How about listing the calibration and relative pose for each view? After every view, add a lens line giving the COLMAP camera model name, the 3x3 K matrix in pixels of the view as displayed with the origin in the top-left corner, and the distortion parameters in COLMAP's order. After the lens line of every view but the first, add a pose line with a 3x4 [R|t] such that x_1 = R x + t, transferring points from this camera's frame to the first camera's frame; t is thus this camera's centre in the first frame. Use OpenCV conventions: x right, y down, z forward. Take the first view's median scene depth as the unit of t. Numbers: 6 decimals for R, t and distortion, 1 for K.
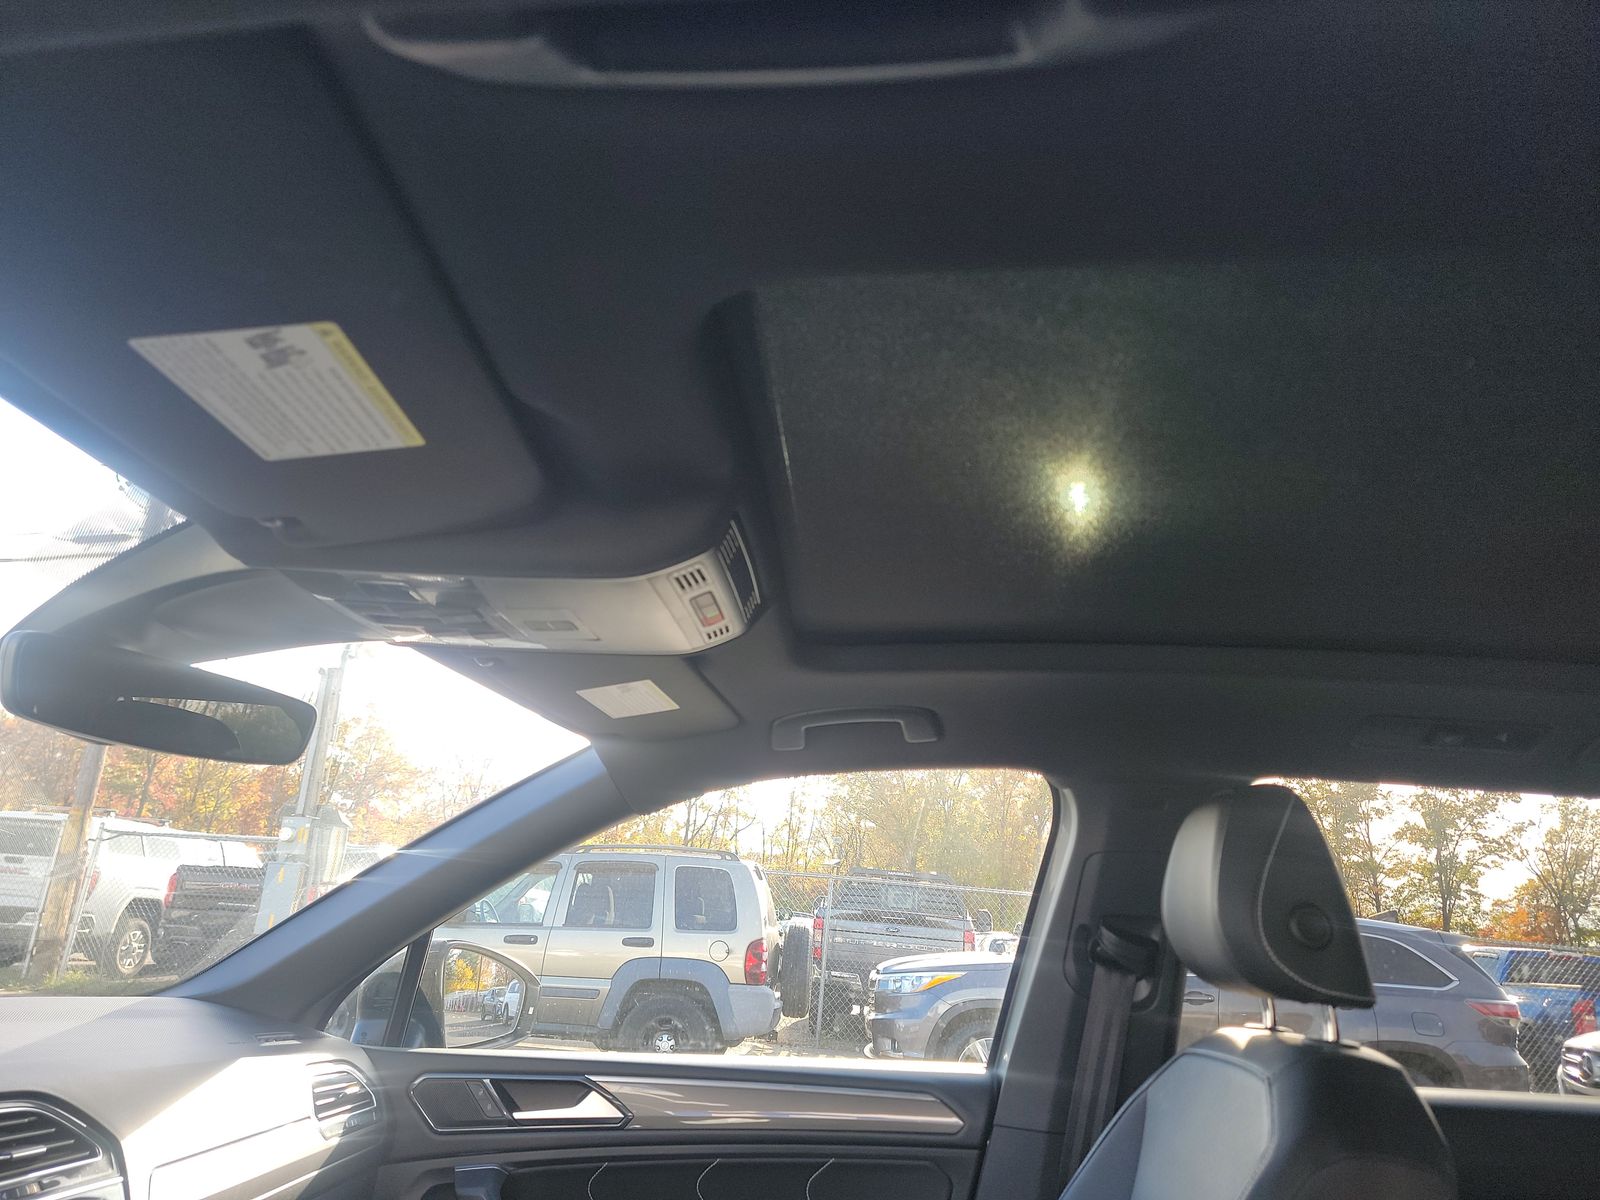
lens RADIAL K [[1126.7, 0, 796.9], [0, 1126.7, 606.1], [0, 0, 1]] dist [0.037717, -0.021349]
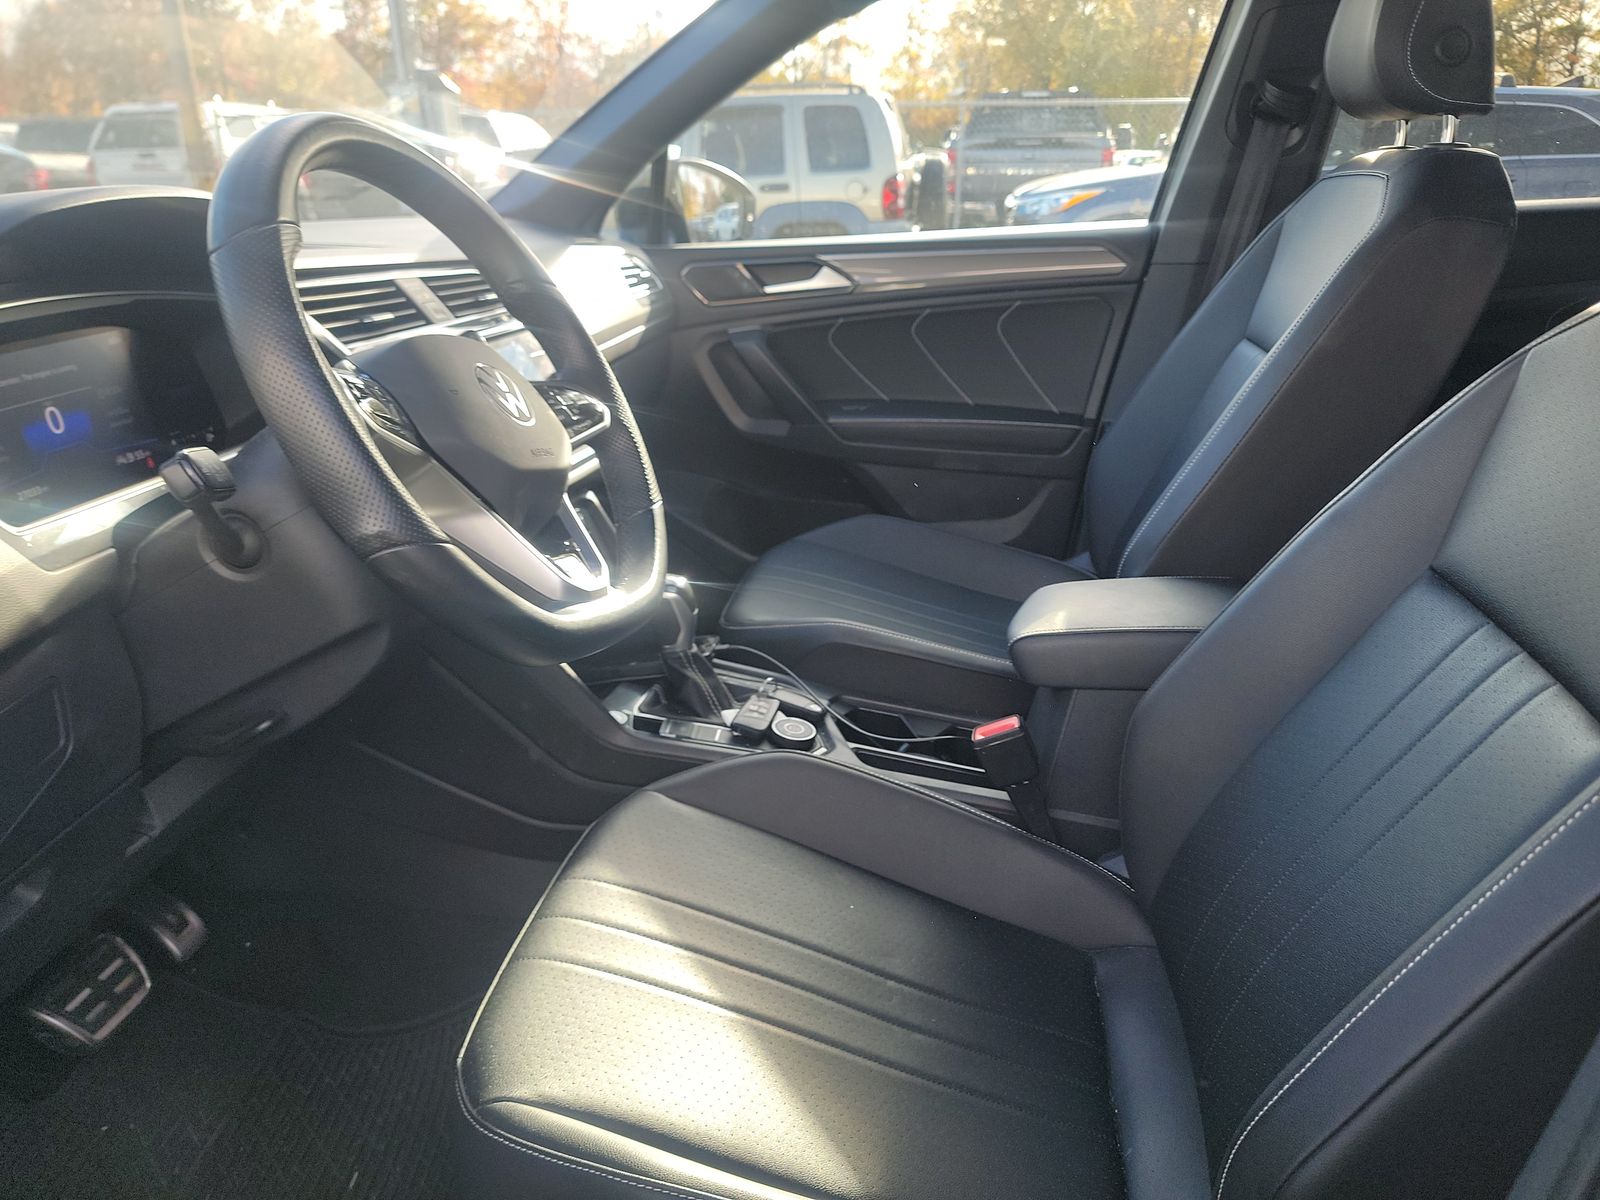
lens RADIAL K [[1126.7, 0, 809.6], [0, 1126.7, 617.6], [0, 0, 1]] dist [0.037717, -0.021349]
pose [[0.992970, -0.039109, -0.111718, -0.065129], [0.098741, 0.794178, 0.599609, -0.016946], [0.065273, -0.606425, 0.792457, -0.214726]]
